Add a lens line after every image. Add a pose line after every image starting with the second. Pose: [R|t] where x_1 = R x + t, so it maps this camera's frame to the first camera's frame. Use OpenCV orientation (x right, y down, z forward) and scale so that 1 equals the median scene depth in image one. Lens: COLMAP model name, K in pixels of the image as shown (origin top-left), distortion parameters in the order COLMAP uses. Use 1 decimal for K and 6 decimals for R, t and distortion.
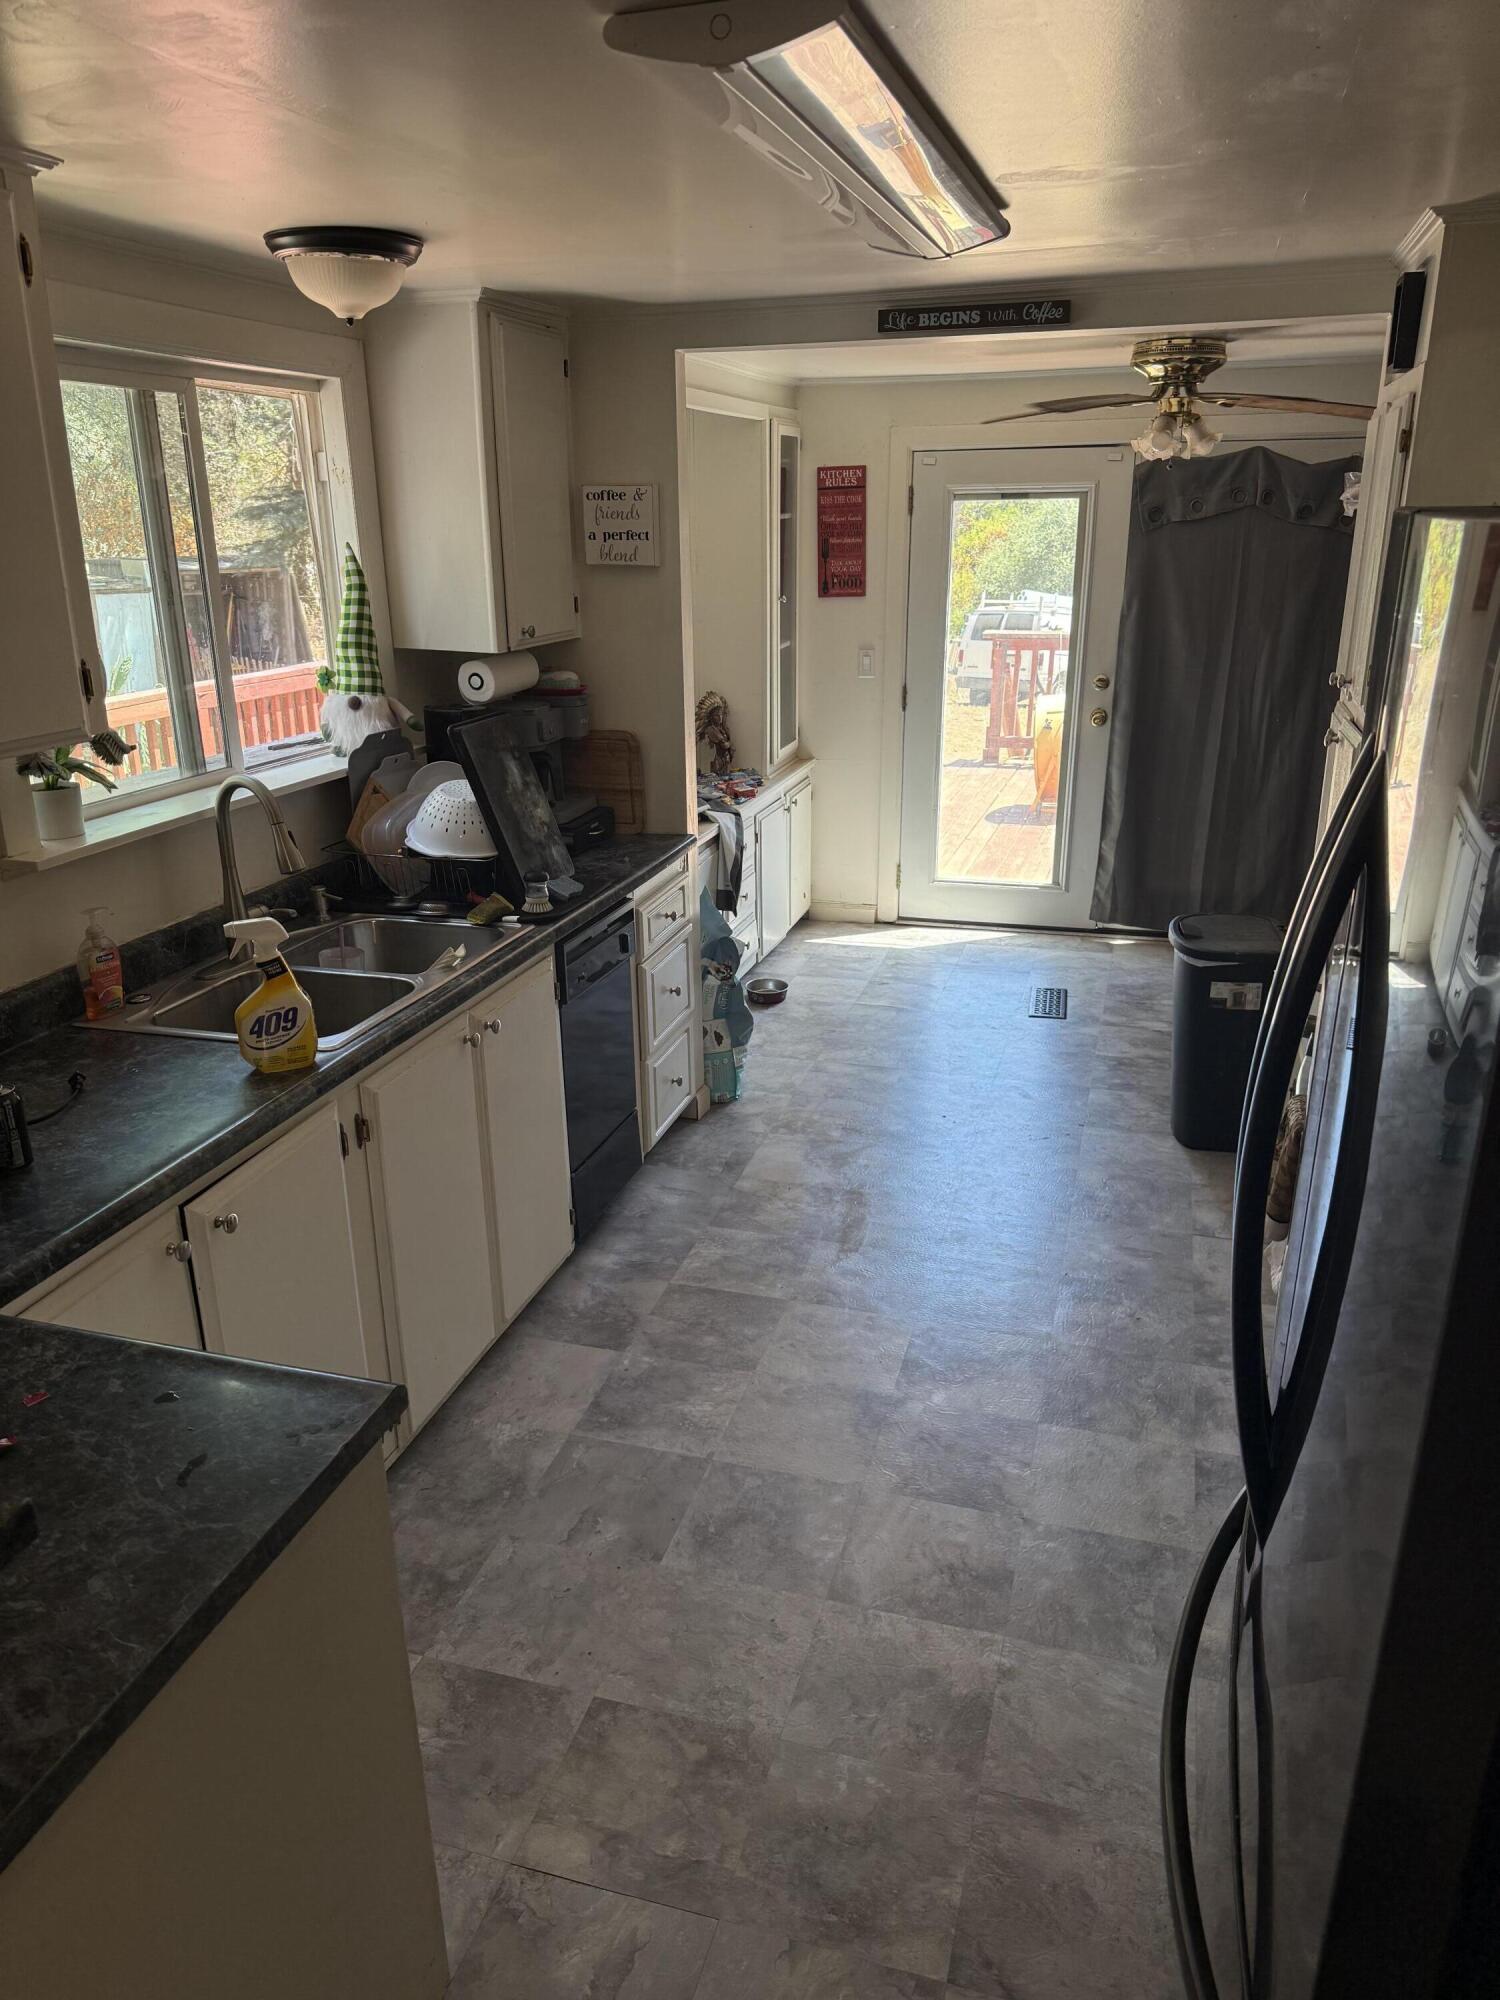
lens RADIAL K [[1417.3, 0, 744.7], [0, 1417.3, 1009.9], [0, 0, 1]] dist [0.046387, -0.023794]
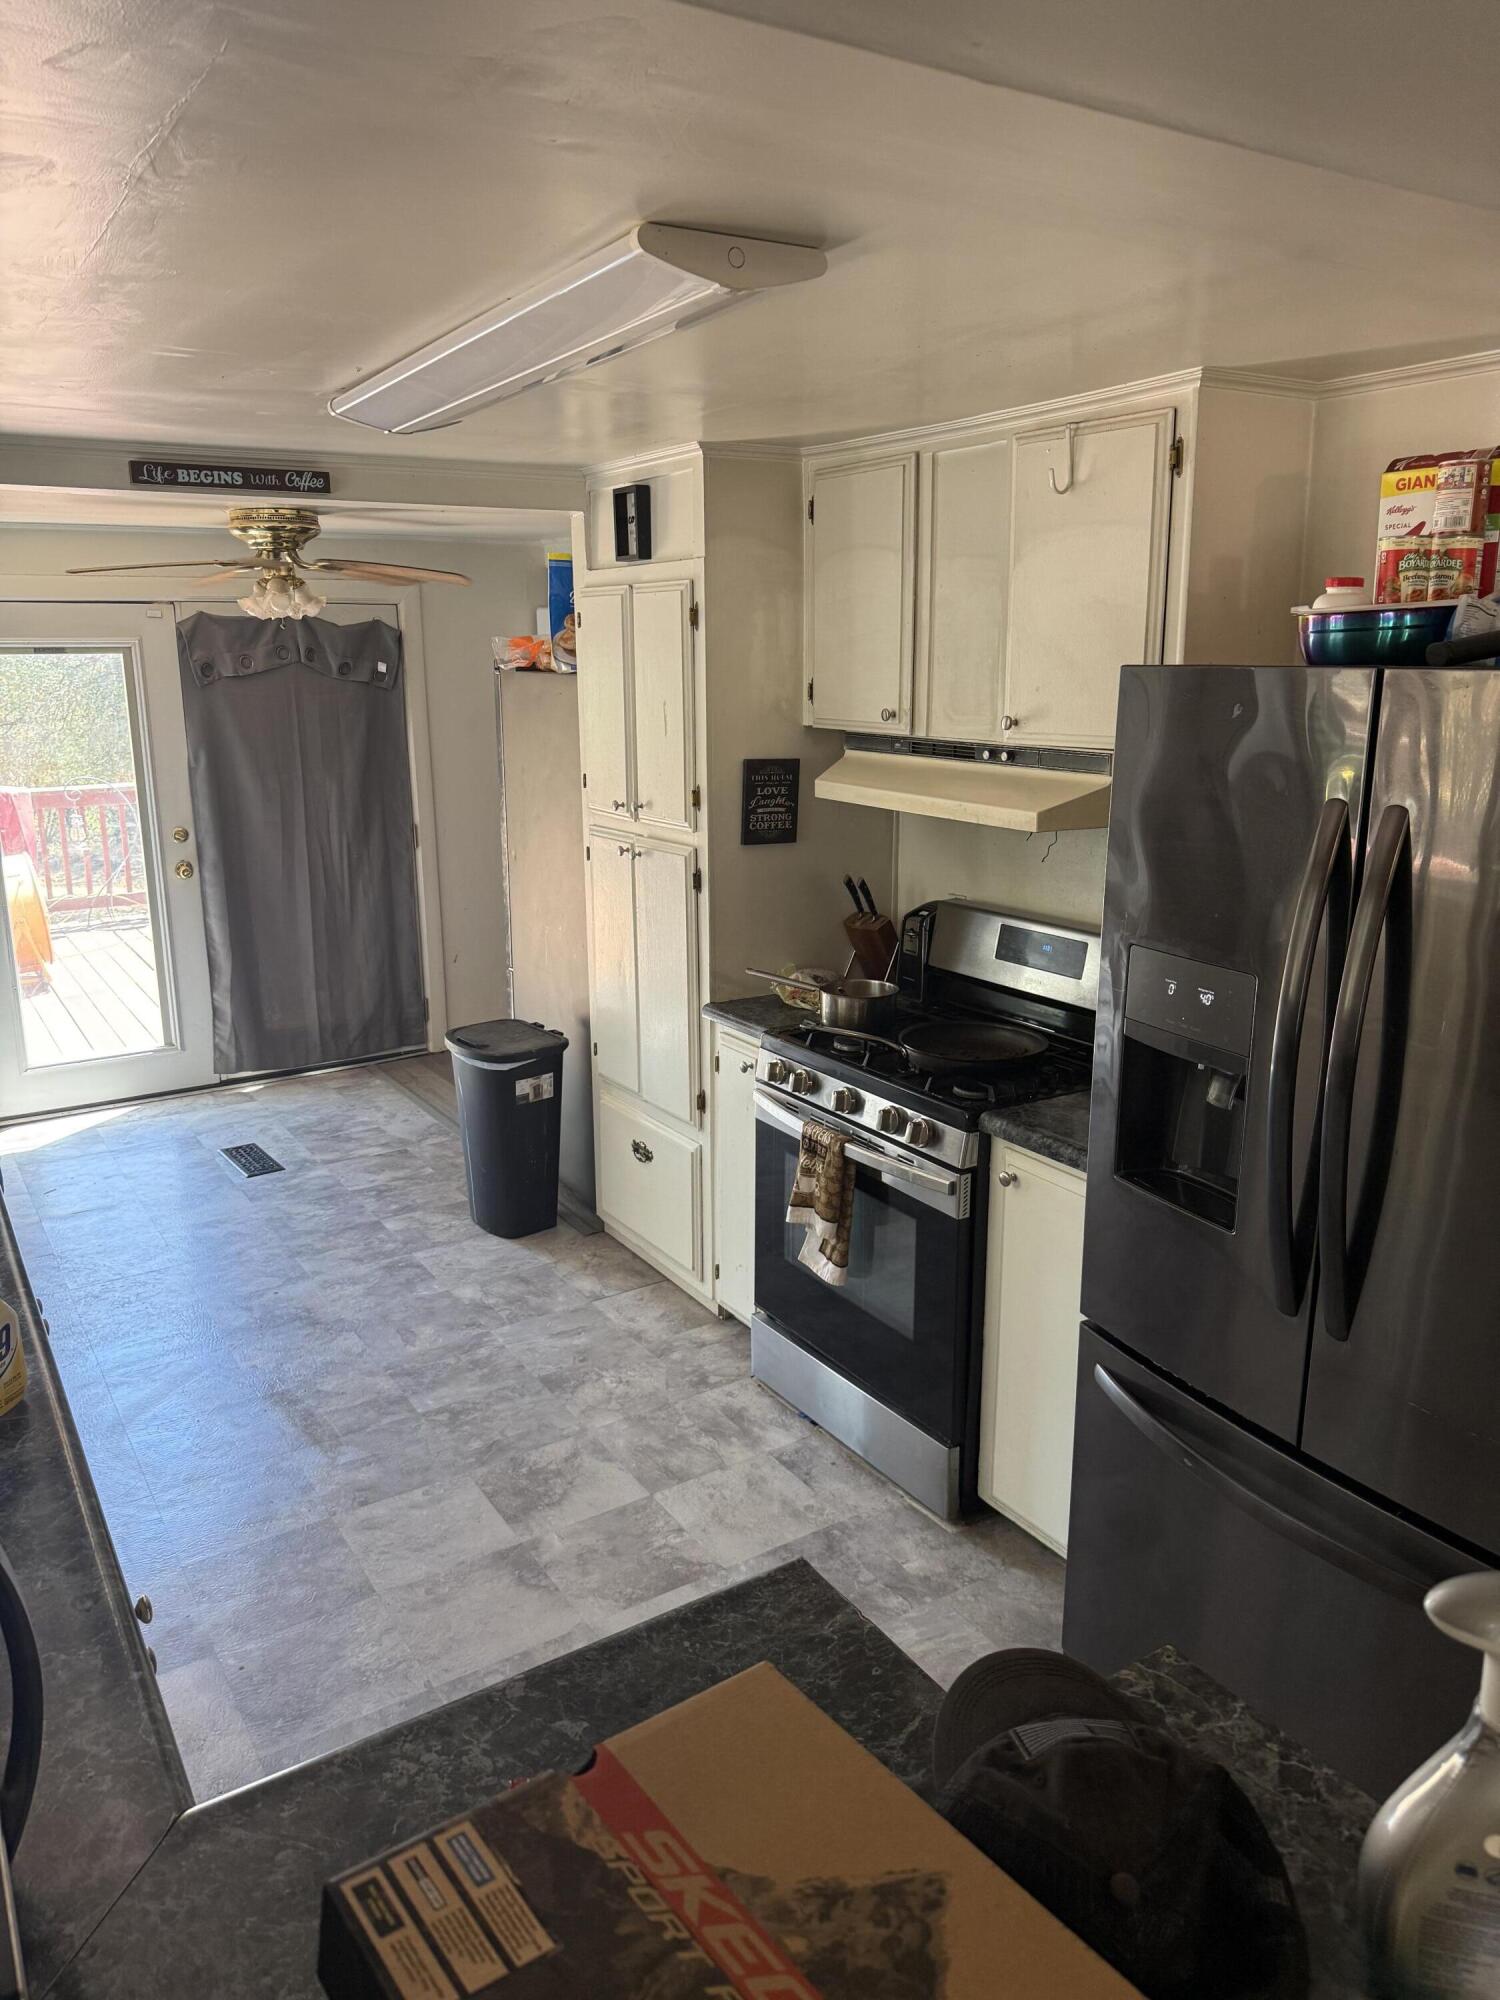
lens RADIAL K [[1417.3, 0, 734.8], [0, 1417.3, 1002.4], [0, 0, 1]] dist [0.046387, -0.023794]
pose [[0.673296, -0.176604, 0.717972, -0.230917], [0.251109, 0.967955, 0.002610, -0.026969], [-0.695426, 0.178532, 0.696067, 0.076440]]
